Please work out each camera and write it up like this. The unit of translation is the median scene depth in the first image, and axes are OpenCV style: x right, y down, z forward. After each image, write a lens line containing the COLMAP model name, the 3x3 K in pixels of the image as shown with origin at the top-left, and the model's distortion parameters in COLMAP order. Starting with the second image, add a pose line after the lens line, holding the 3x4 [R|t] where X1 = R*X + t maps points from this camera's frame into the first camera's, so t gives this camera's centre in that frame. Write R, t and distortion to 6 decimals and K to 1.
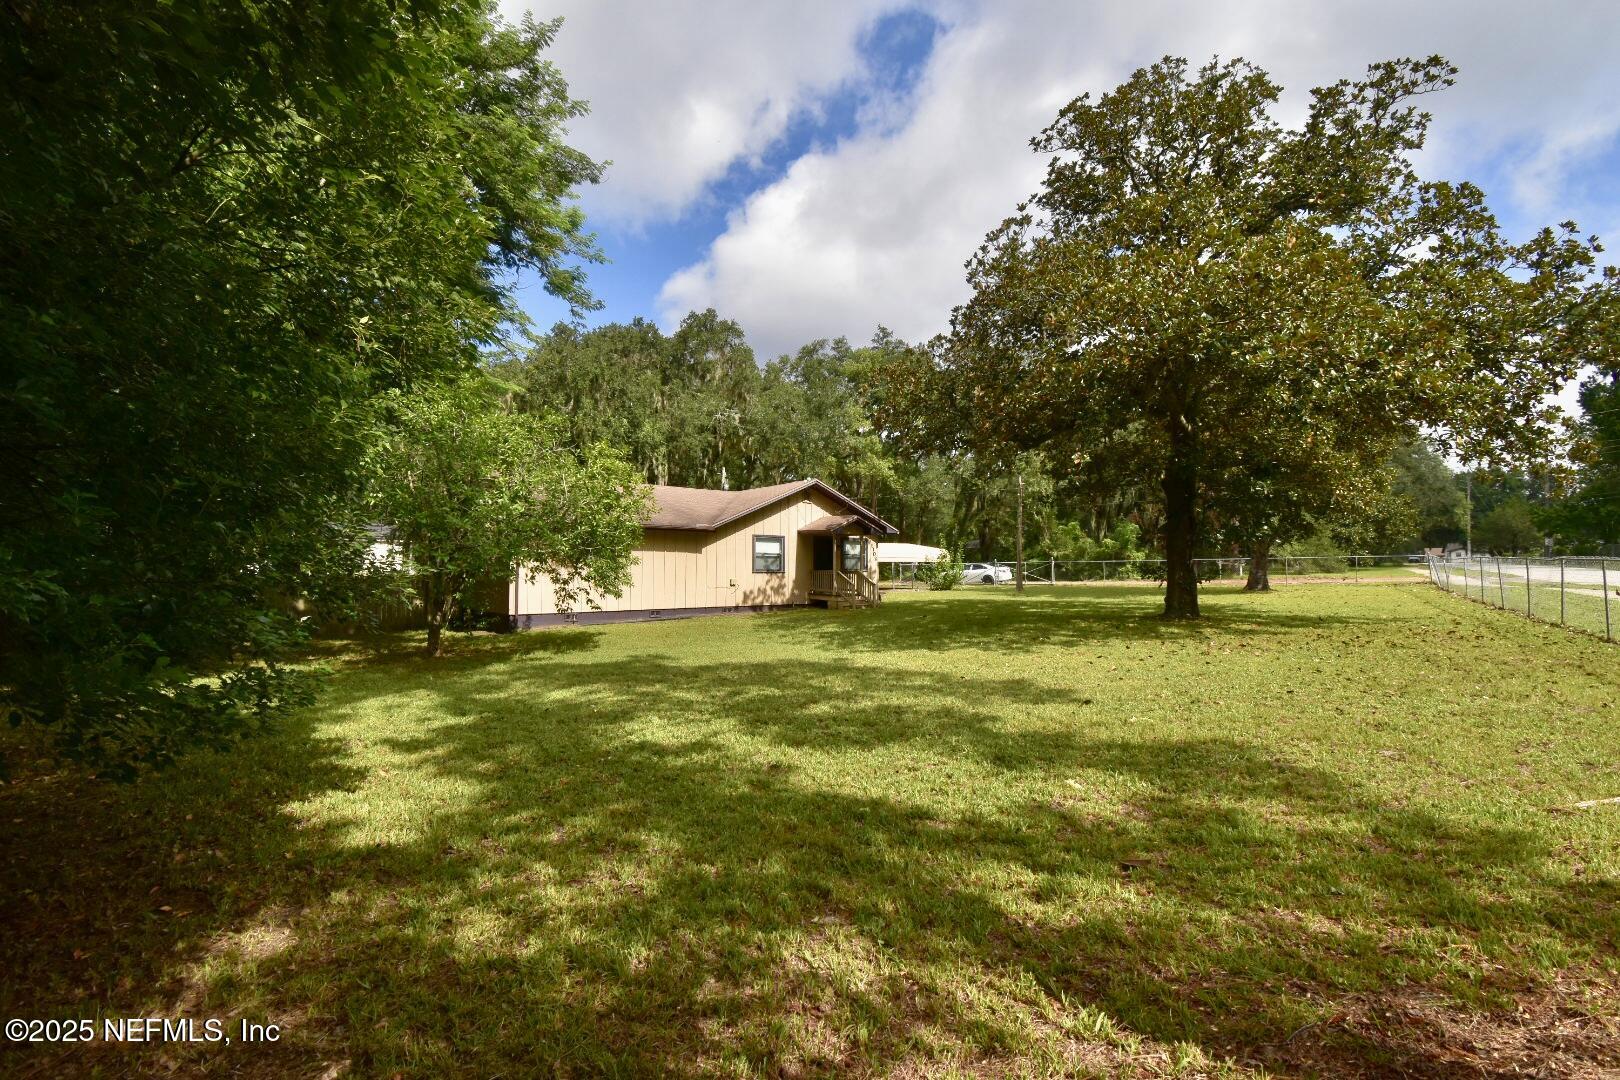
lens RADIAL K [[725.7, 0, 810.0], [0, 725.7, 540.0], [0, 0, 1]] dist [-0.009155, -0.000322]
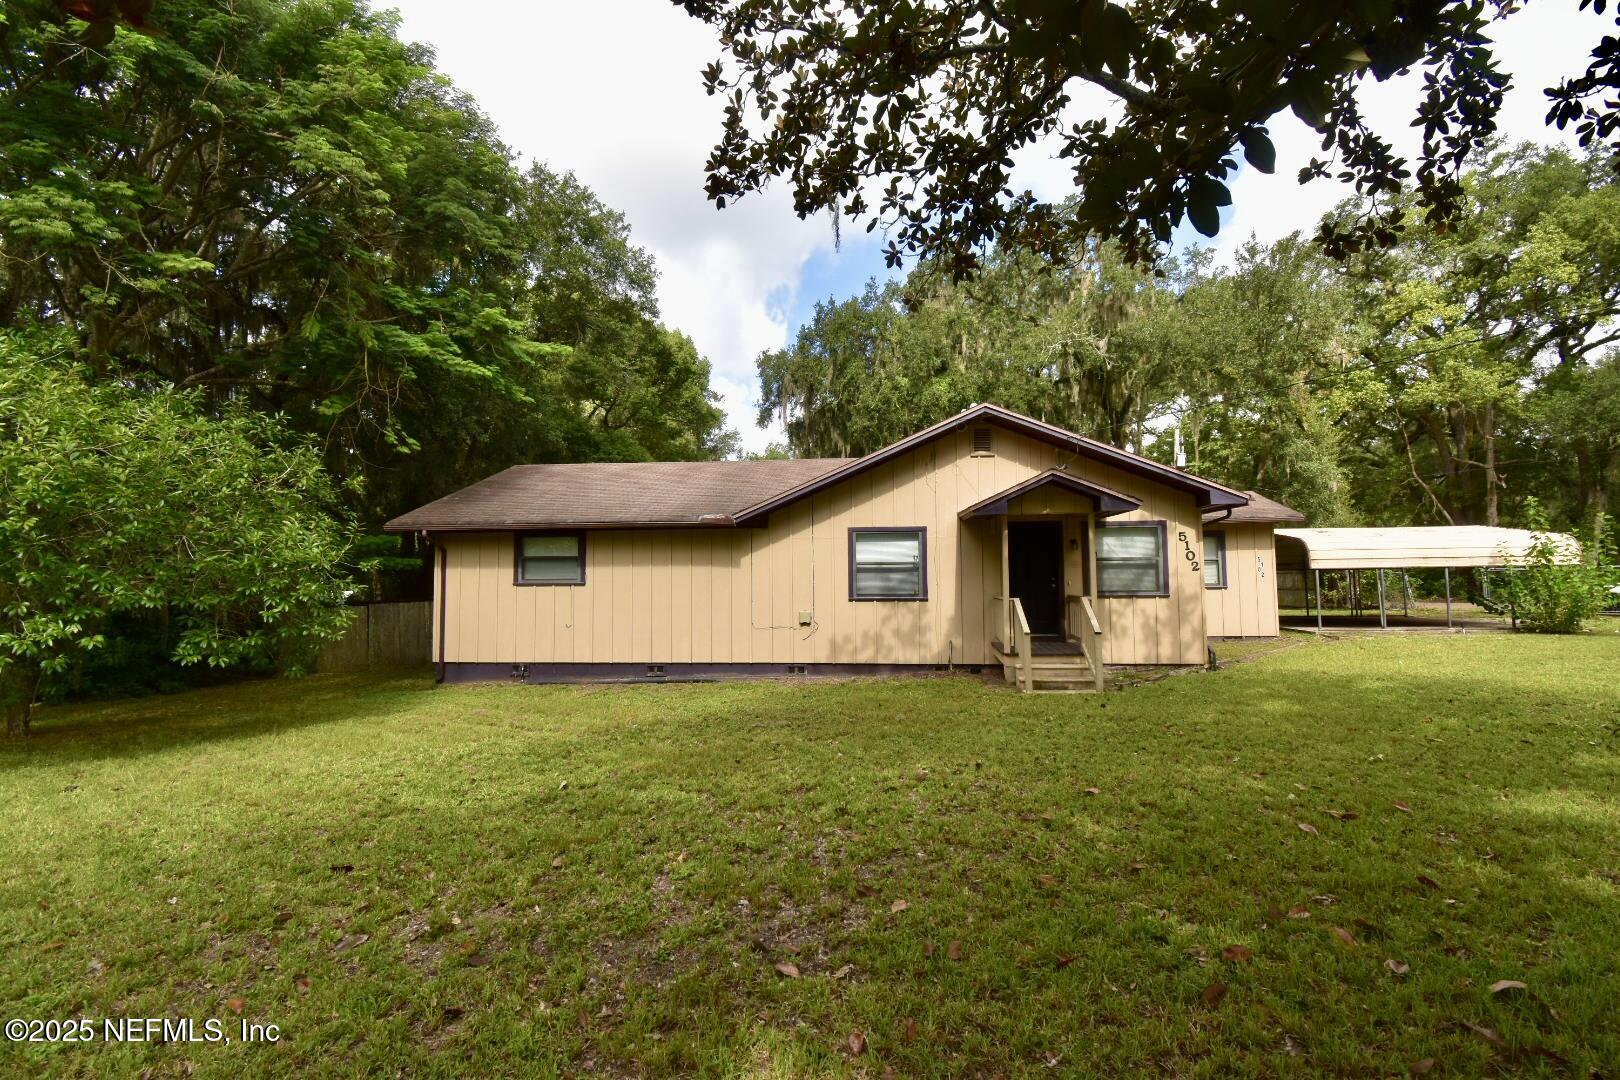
lens RADIAL K [[725.7, 0, 810.0], [0, 725.7, 540.0], [0, 0, 1]] dist [-0.009155, -0.000322]
pose [[0.694329, -0.043614, -0.718335, 0.273290], [0.040643, 0.998945, -0.021366, 0.011312], [0.718509, -0.014360, 0.695369, 0.603129]]
